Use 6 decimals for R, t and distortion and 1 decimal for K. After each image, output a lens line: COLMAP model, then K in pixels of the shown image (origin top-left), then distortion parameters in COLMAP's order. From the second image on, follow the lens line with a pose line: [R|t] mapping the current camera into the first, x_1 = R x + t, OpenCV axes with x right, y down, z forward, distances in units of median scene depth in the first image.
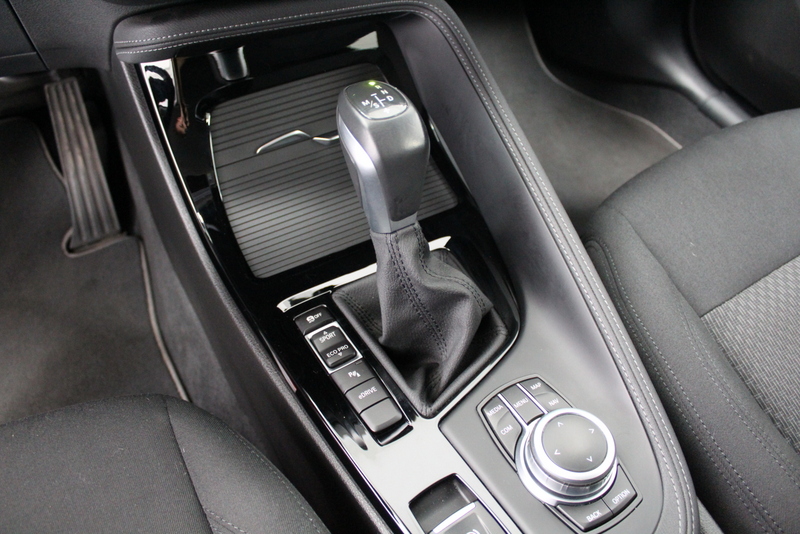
lens RADIAL K [[649.3, 0, 397.9], [0, 649.3, 270.3], [0, 0, 1]] dist [-0.158173, 0.114155]
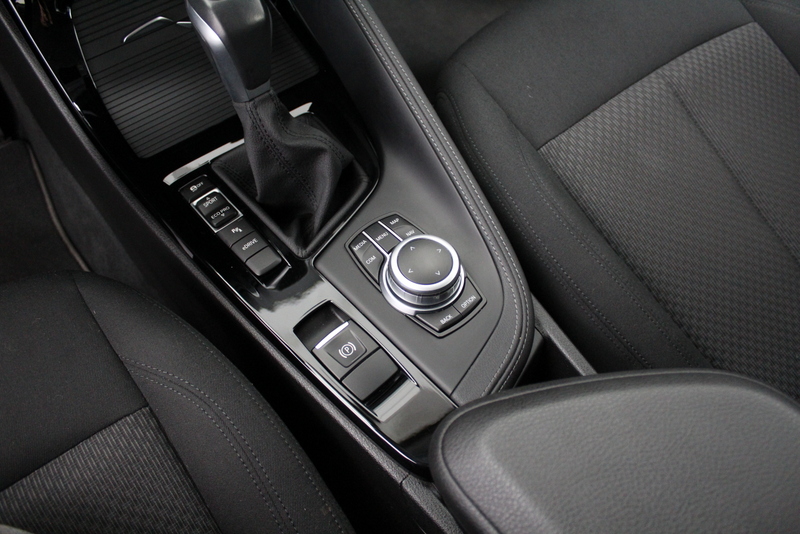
lens RADIAL K [[649.3, 0, 403.7], [0, 649.3, 266.2], [0, 0, 1]] dist [-0.158173, 0.114155]
pose [[0.984408, -0.126252, 0.122478, 0.065413], [0.102041, 0.977045, 0.187005, 0.035025], [-0.143277, -0.171592, 0.974694, -0.138923]]
